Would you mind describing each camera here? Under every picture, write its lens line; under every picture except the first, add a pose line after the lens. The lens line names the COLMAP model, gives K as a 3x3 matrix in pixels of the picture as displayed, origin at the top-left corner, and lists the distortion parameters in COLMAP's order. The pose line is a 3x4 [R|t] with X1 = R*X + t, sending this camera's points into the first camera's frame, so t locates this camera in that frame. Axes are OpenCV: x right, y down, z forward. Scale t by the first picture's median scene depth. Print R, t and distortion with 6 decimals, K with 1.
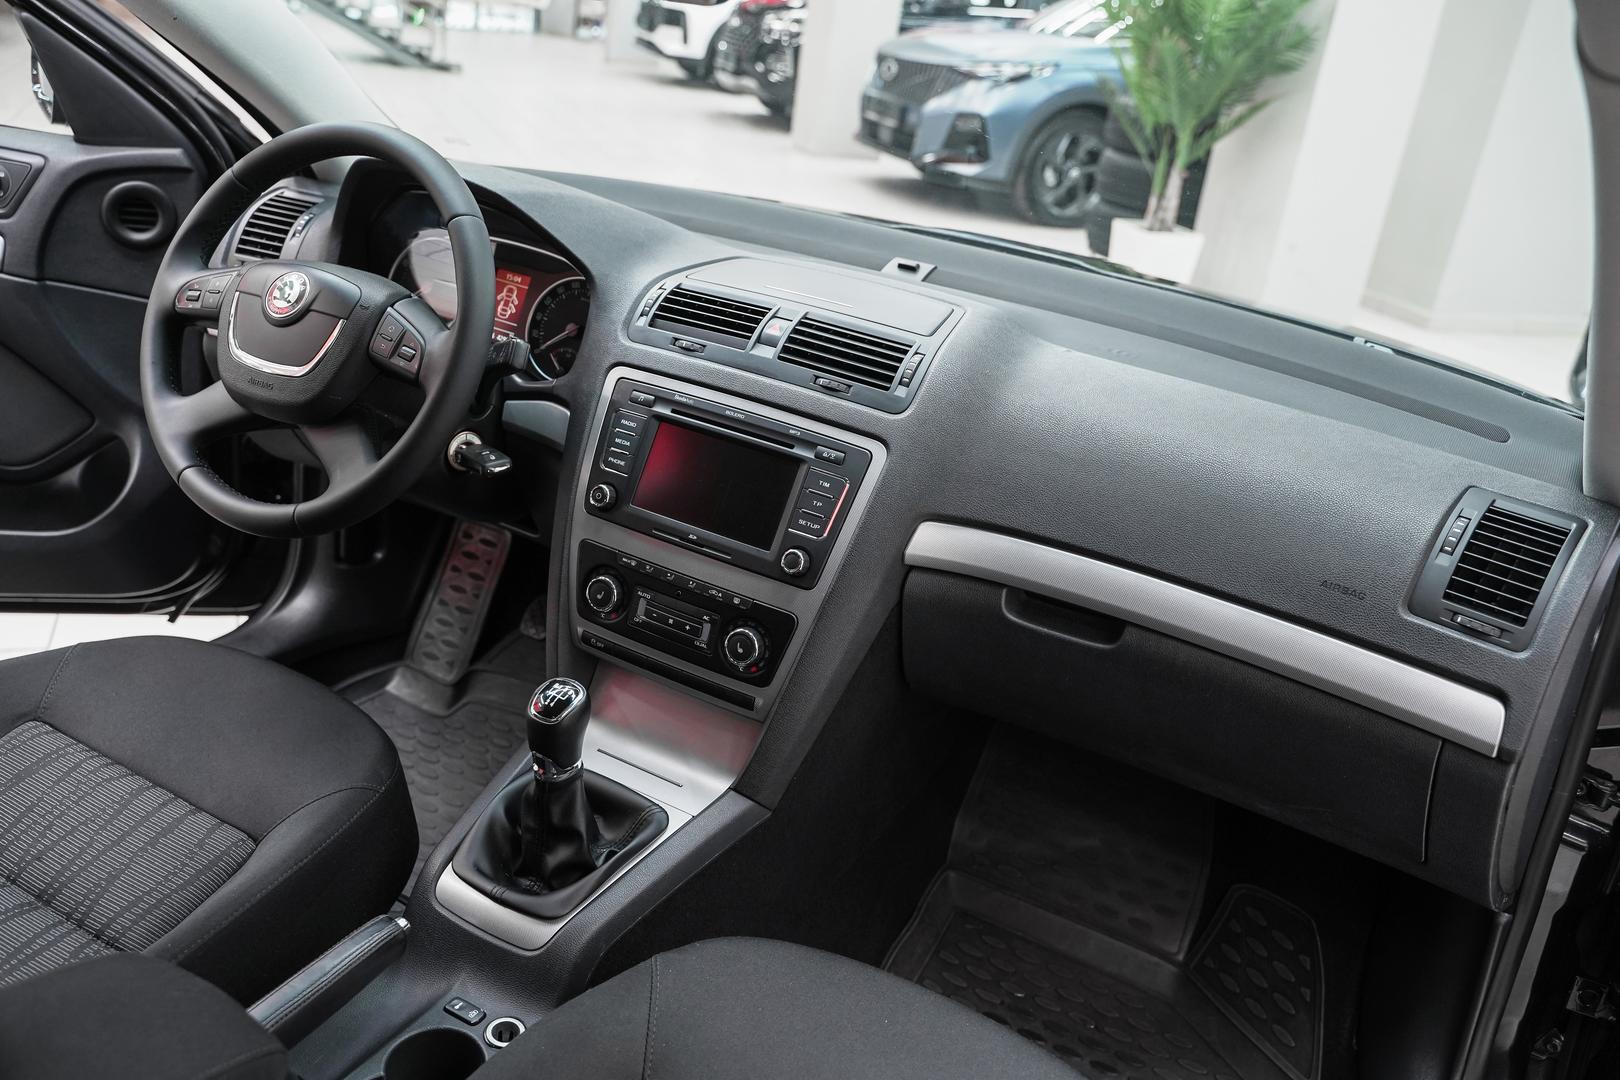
lens RADIAL K [[1279.7, 0, 808.1], [0, 1279.7, 543.5], [0, 0, 1]] dist [-0.017104, 0.008399]
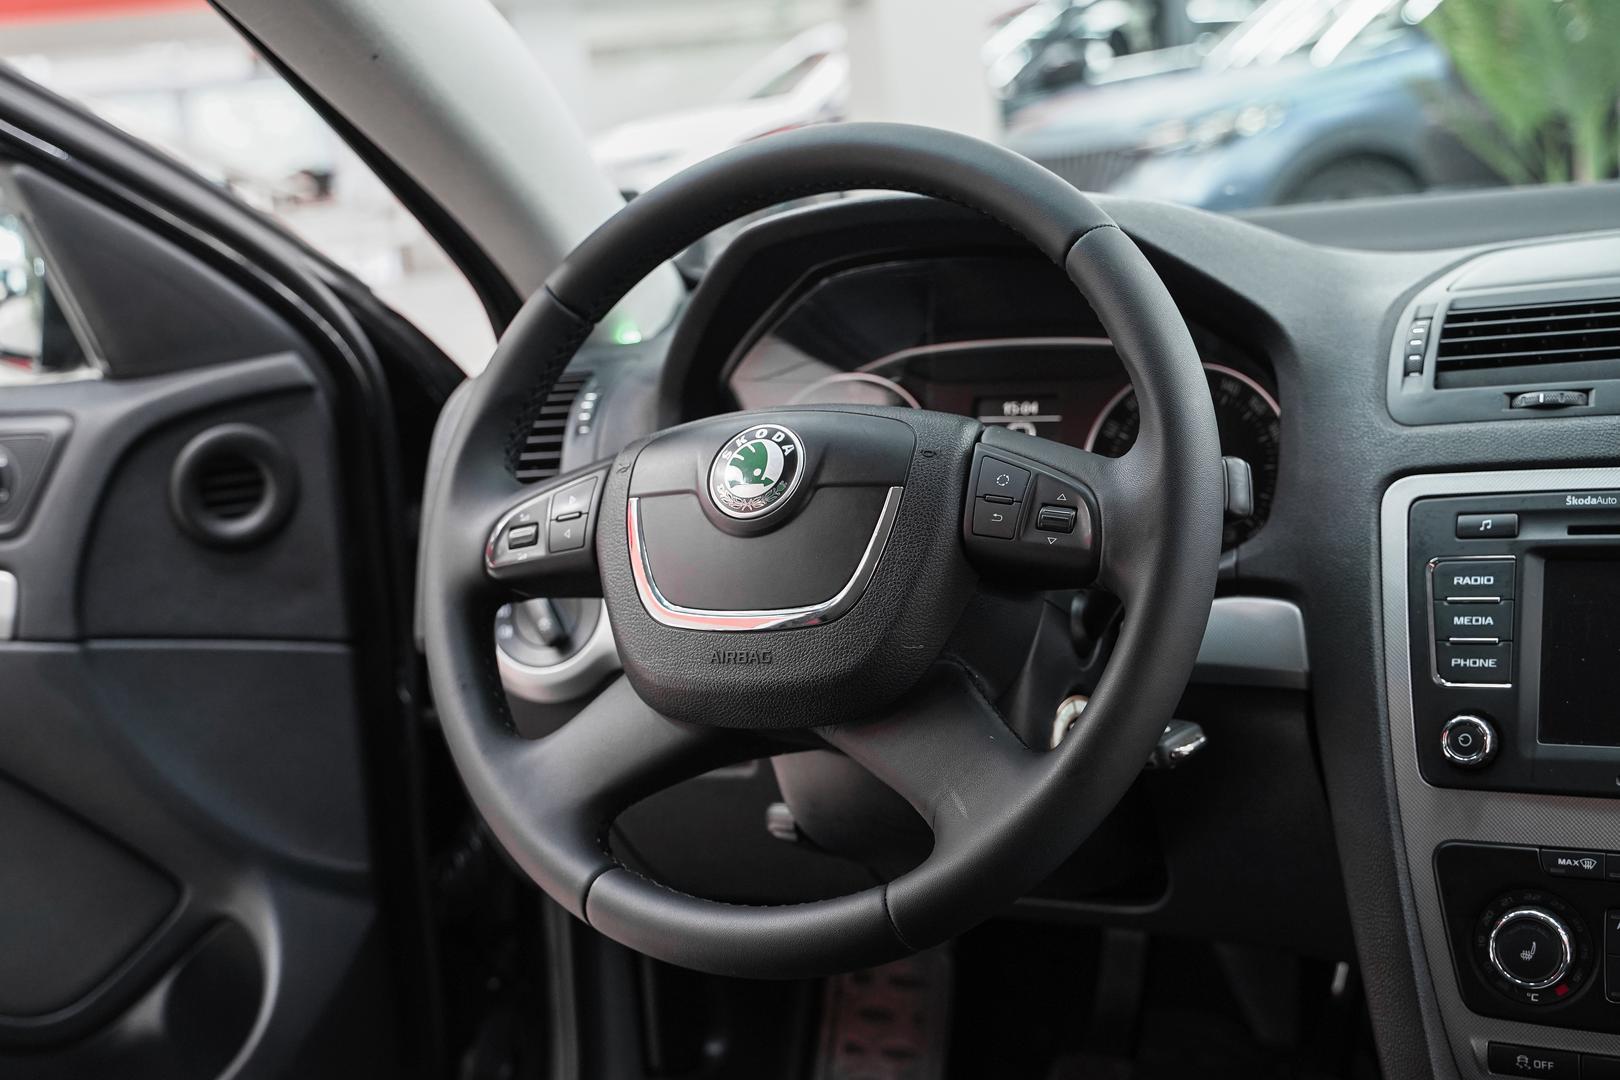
lens RADIAL K [[2095.2, 0, 774.9], [0, 2095.2, 510.9], [0, 0, 1]] dist [-0.007808, 0.012407]
pose [[0.973629, -0.225435, -0.035001, -0.361919], [0.211277, 0.948888, -0.234463, 0.009437], [0.086068, 0.220885, 0.971495, 0.213547]]
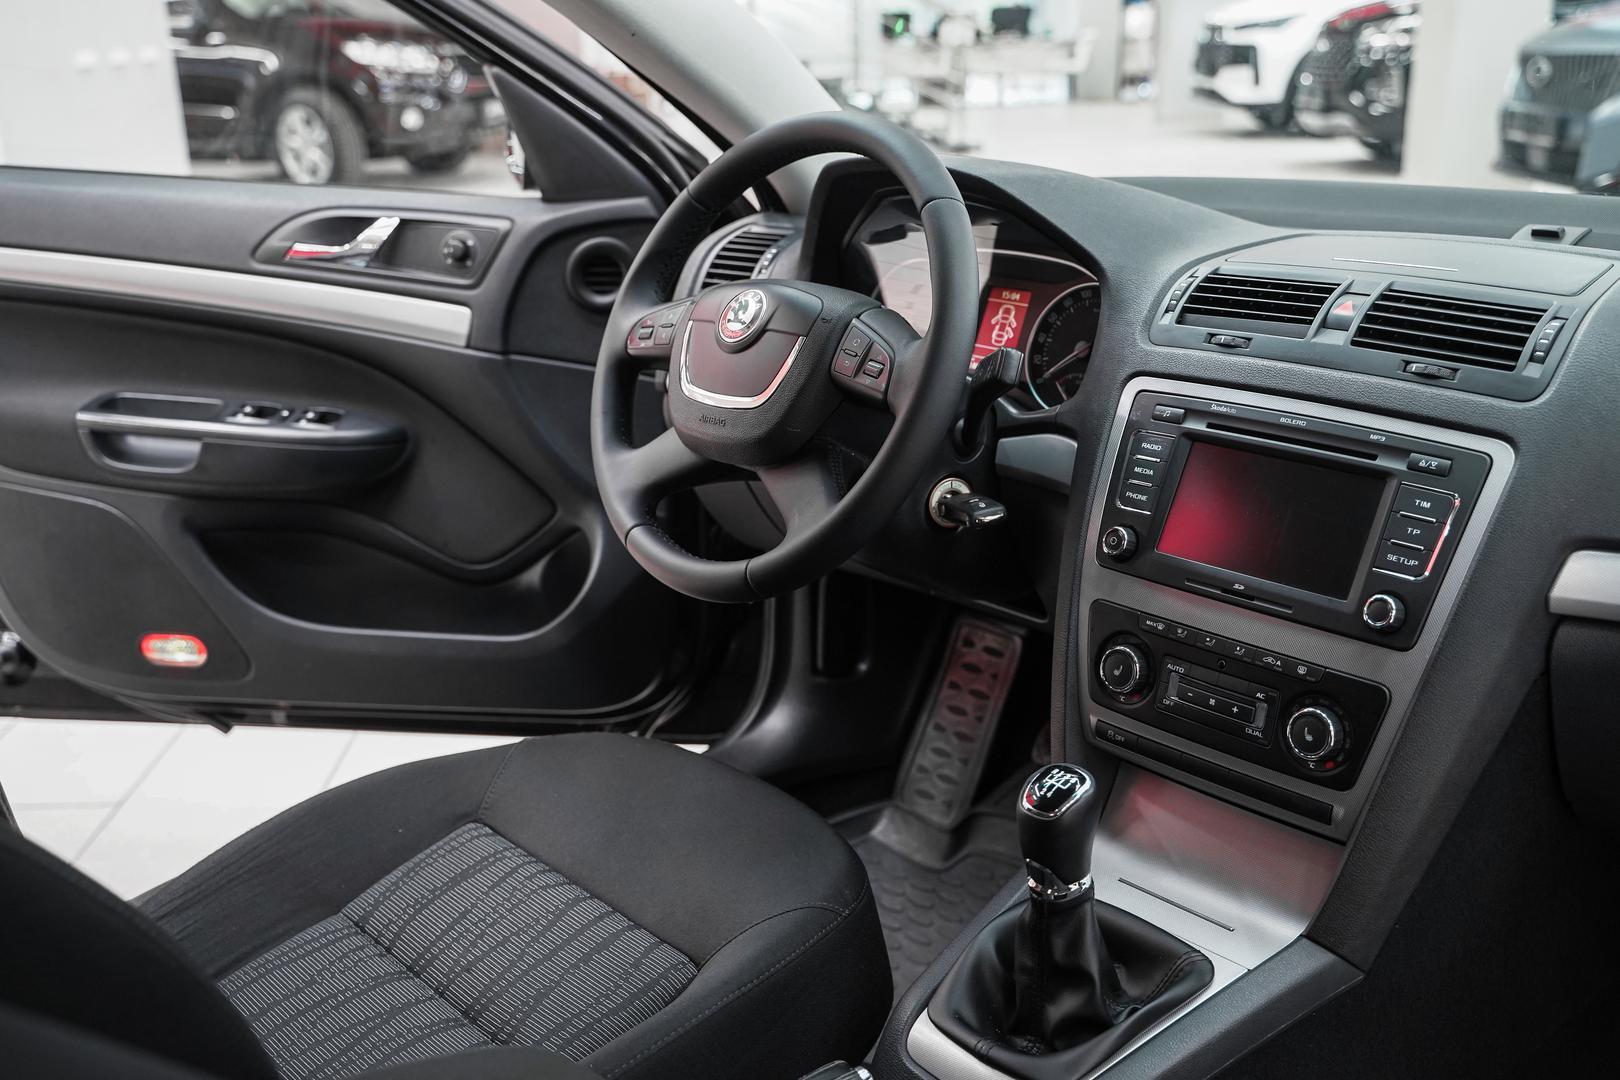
lens RADIAL K [[1623.3, 0, 814.2], [0, 1623.3, 540.2], [0, 0, 1]] dist [-0.009200, 0.019252]
pose [[0.931094, -0.038230, -0.362771, 0.022664], [-0.004501, 0.993213, -0.116219, 0.076179], [0.364752, 0.109844, 0.924603, 0.031358]]
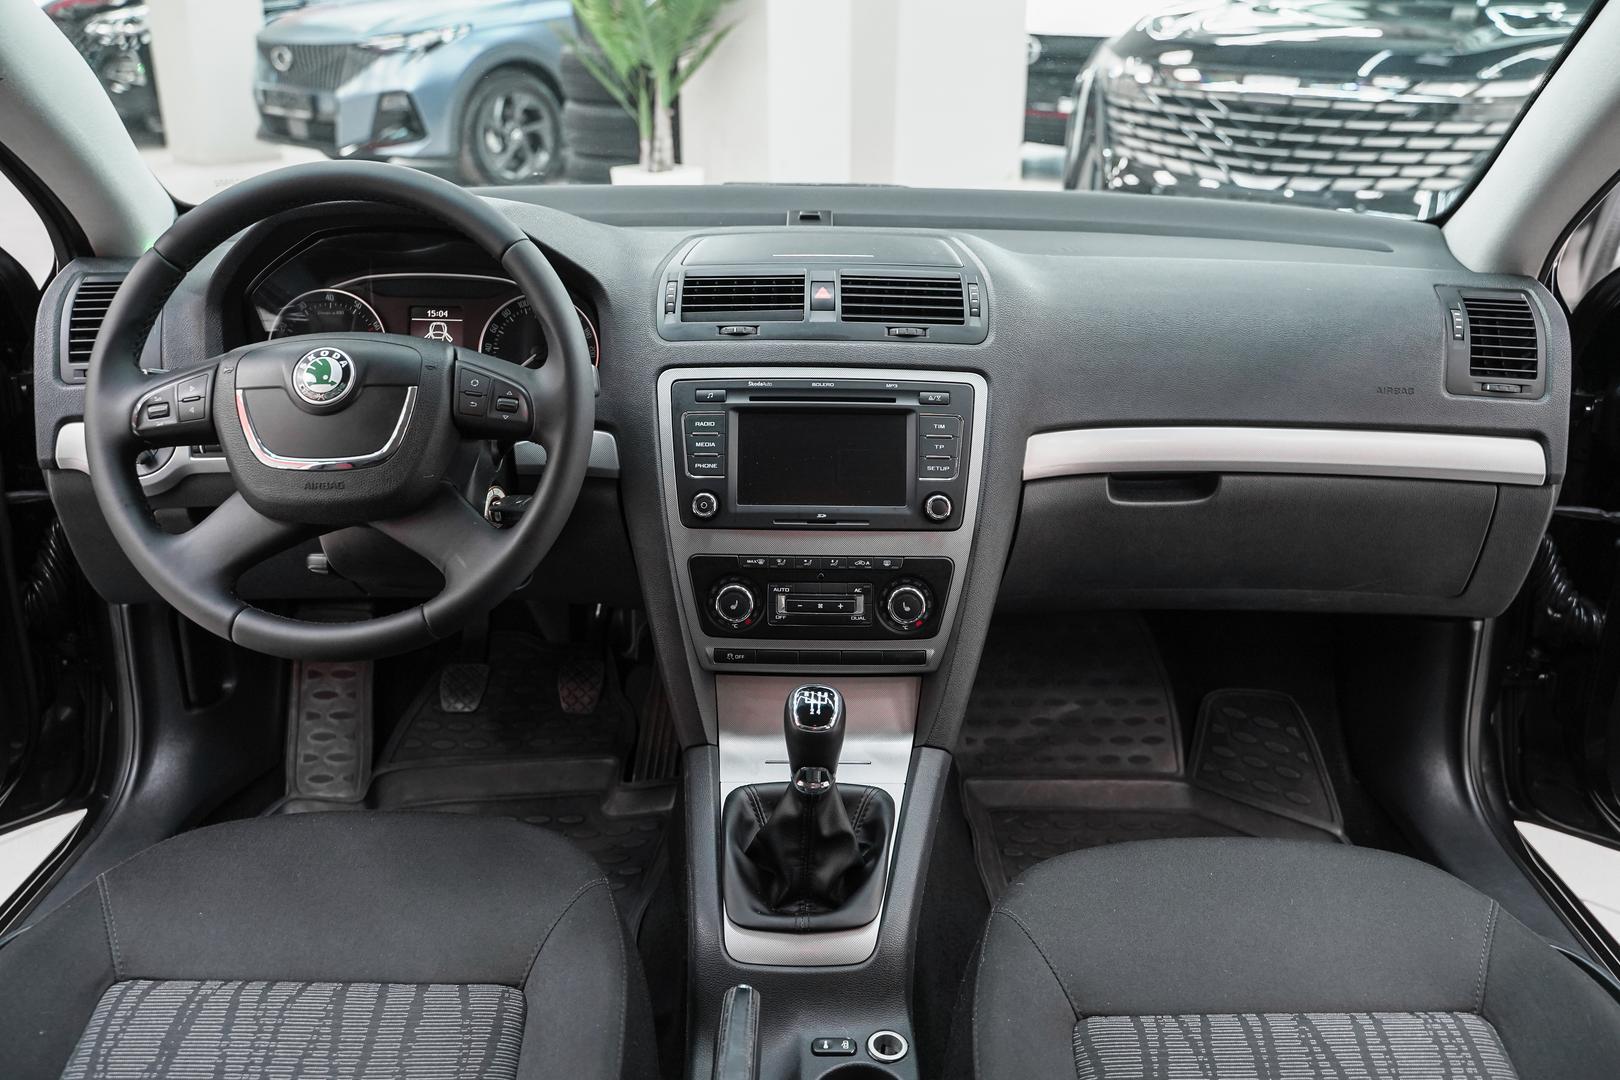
lens RADIAL K [[1305.5, 0, 816.8], [0, 1305.5, 544.1], [0, 0, 1]] dist [-0.010654, -0.000960]
pose [[0.874042, -0.290524, 0.389417, -0.471652], [0.281187, 0.956126, 0.082195, -0.065279], [-0.396212, 0.037658, 0.917387, 0.083484]]
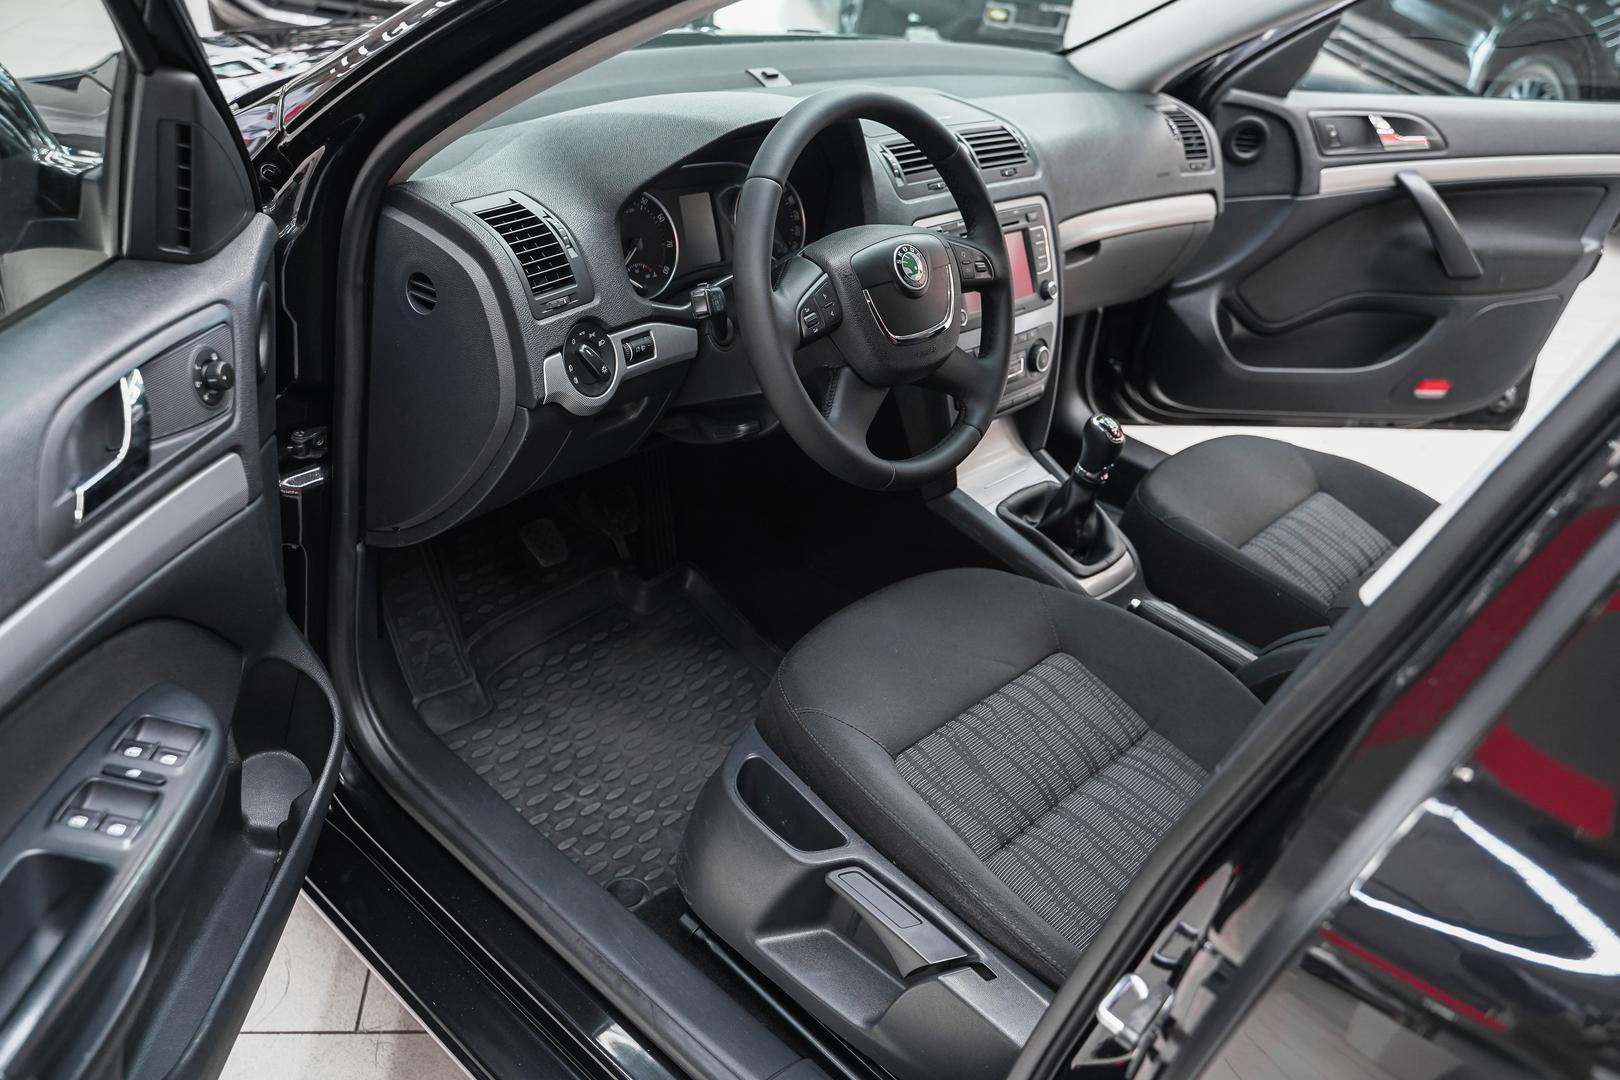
lens RADIAL K [[1279.7, 0, 808.1], [0, 1279.7, 543.5], [0, 0, 1]] dist [-0.017104, 0.008399]
pose [[0.260240, -0.570366, 0.779075, -1.348504], [0.291219, 0.815668, 0.499878, -0.545715], [-0.920580, 0.096793, 0.378371, 0.668541]]
